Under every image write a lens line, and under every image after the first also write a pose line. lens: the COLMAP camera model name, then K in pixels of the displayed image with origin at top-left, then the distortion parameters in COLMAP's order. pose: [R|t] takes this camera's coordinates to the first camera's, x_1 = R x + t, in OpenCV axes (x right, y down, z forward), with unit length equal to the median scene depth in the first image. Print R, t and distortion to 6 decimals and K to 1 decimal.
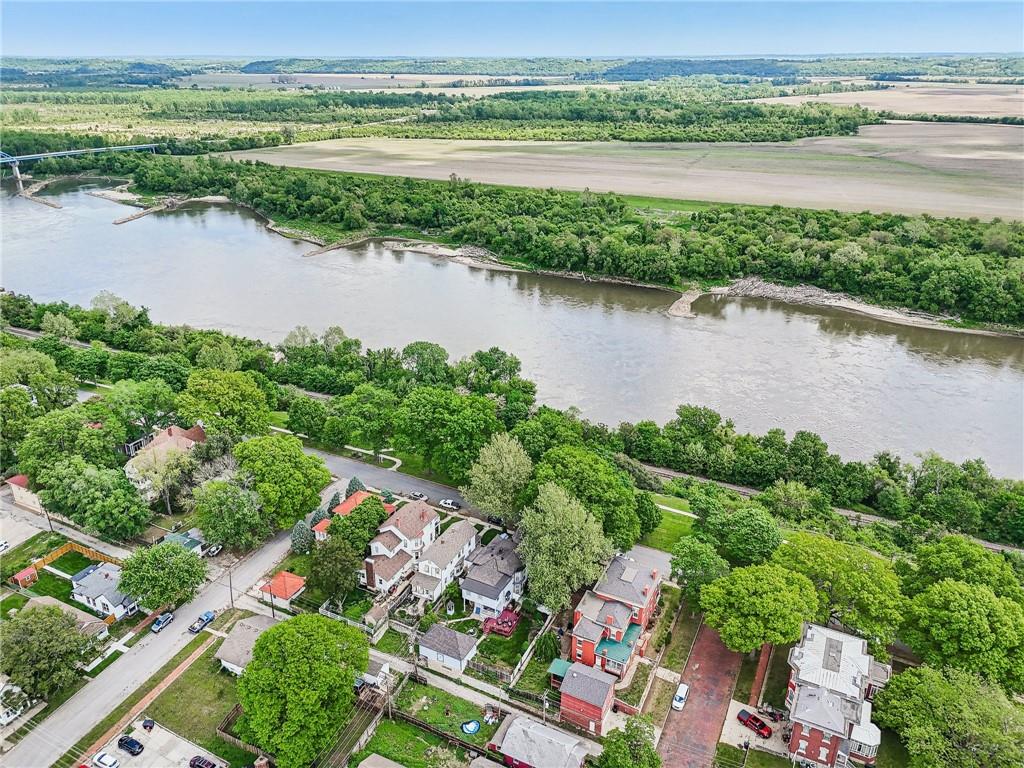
lens RADIAL K [[773.3, 0, 496.6], [0, 773.3, 326.8], [0, 0, 1]] dist [0.070858, -0.073481]
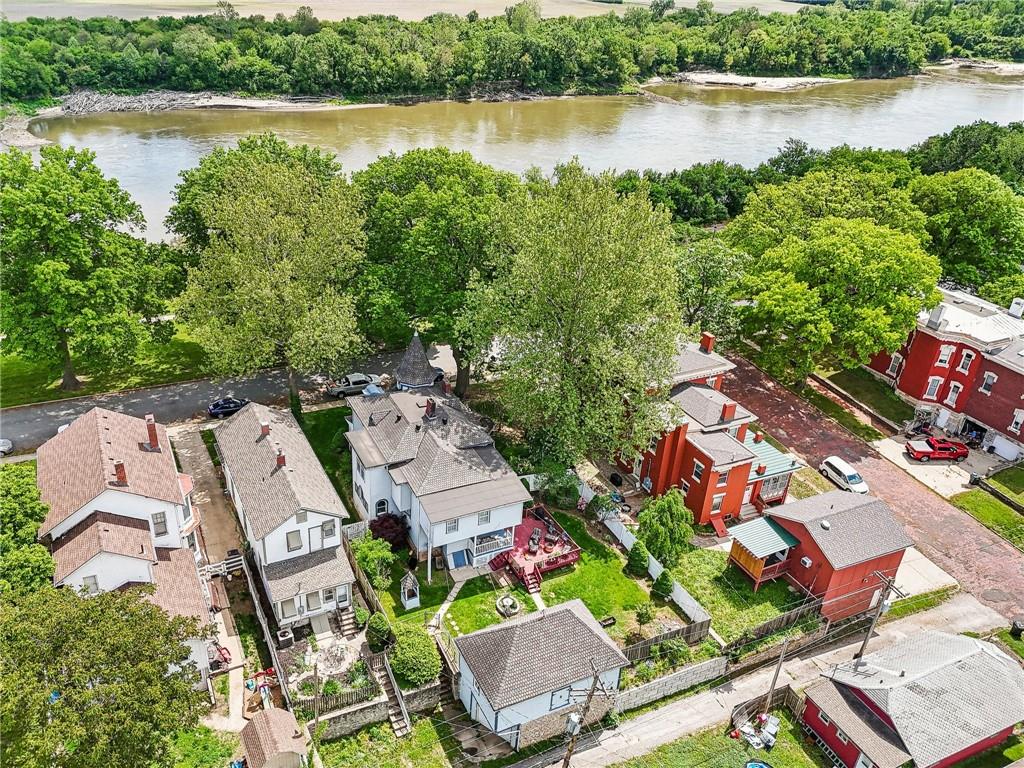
lens RADIAL K [[827.0, 0, 471.2], [0, 827.0, 383.4], [0, 0, 1]] dist [0.072880, -0.082258]
pose [[0.620854, -0.363267, 0.694677, -0.138805], [0.228518, 0.931532, 0.282892, 0.083697], [-0.749879, -0.016888, 0.661359, 0.363564]]
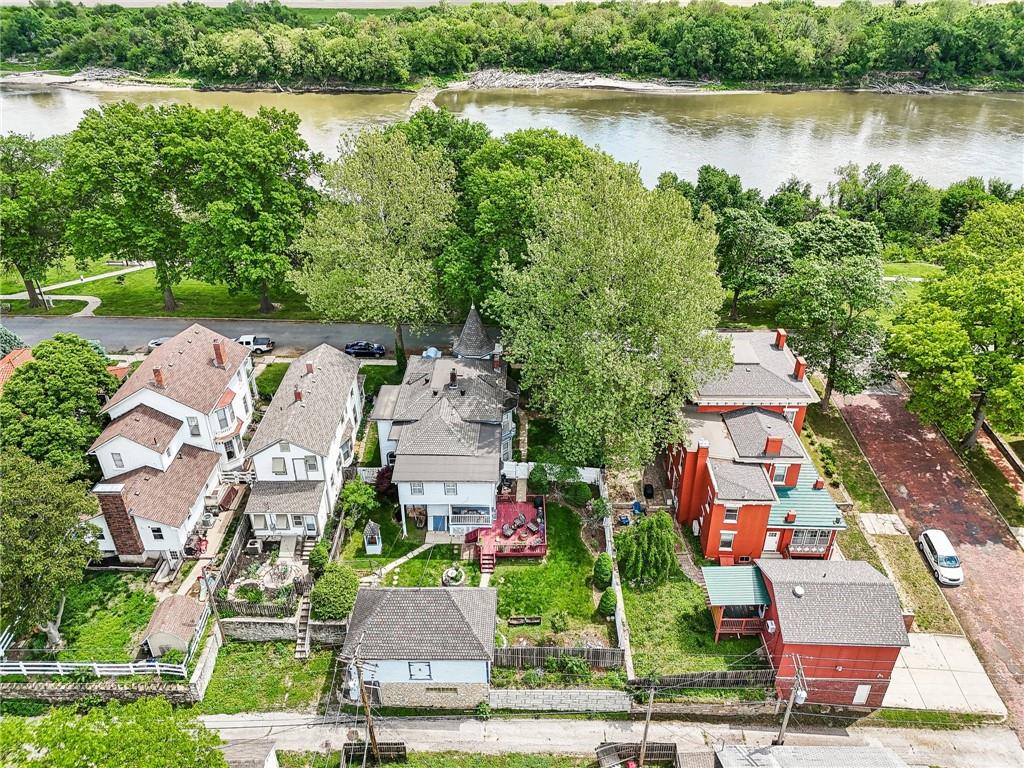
lens RADIAL K [[794.0, 0, 518.4], [0, 794.0, 384.2], [0, 0, 1]] dist [0.069355, -0.074859]
pose [[0.895631, -0.232565, 0.379156, -0.064081], [0.149798, 0.960335, 0.235197, 0.101861], [-0.418815, -0.153853, 0.894943, 0.312594]]
